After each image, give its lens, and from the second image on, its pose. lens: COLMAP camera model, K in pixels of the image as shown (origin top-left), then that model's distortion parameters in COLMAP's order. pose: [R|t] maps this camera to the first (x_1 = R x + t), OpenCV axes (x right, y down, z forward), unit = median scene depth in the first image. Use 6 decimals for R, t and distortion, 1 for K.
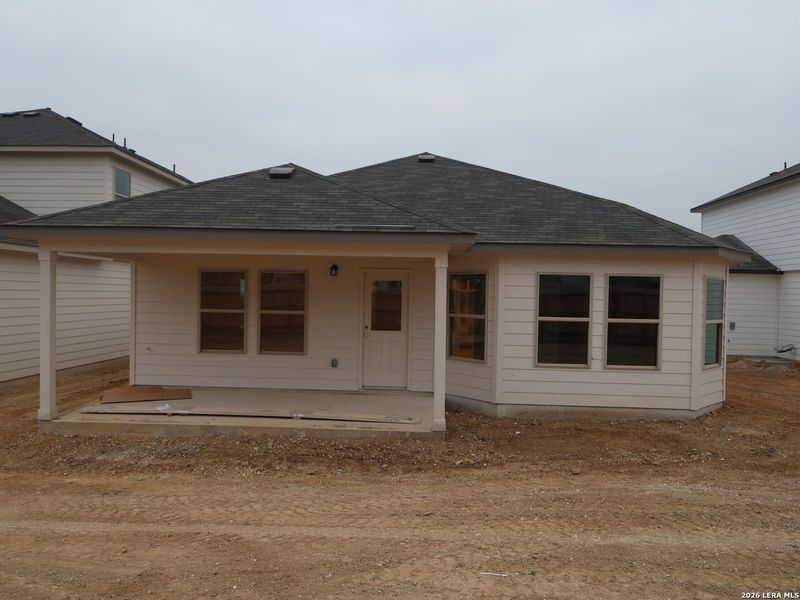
lens RADIAL K [[536.5, 0, 400.0], [0, 536.5, 300.0], [0, 0, 1]] dist [0.002142, -0.000561]
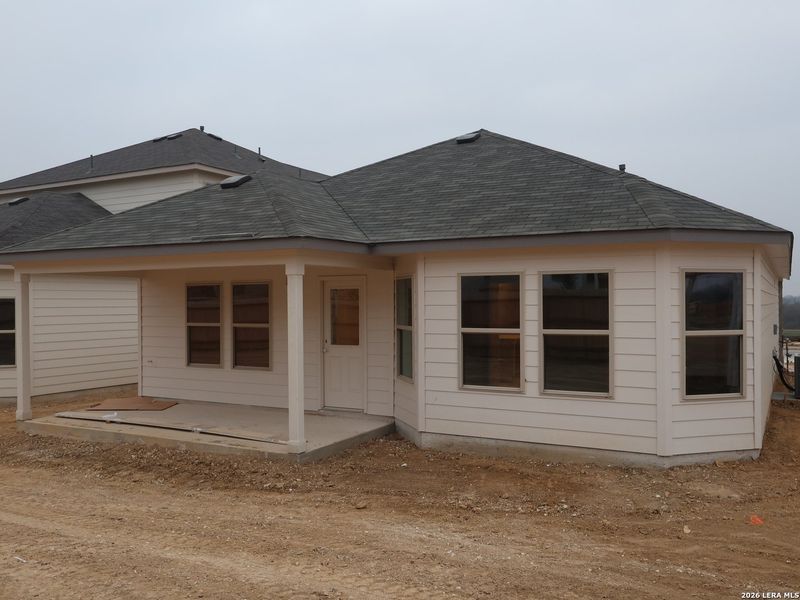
lens RADIAL K [[674.2, 0, 400.0], [0, 674.2, 300.0], [0, 0, 1]] dist [0.001366, -0.001471]
pose [[0.903314, -0.025607, -0.428215, 0.618287], [0.018617, 0.999616, -0.020504, 0.008304], [0.428576, 0.010549, 0.903444, 0.030675]]
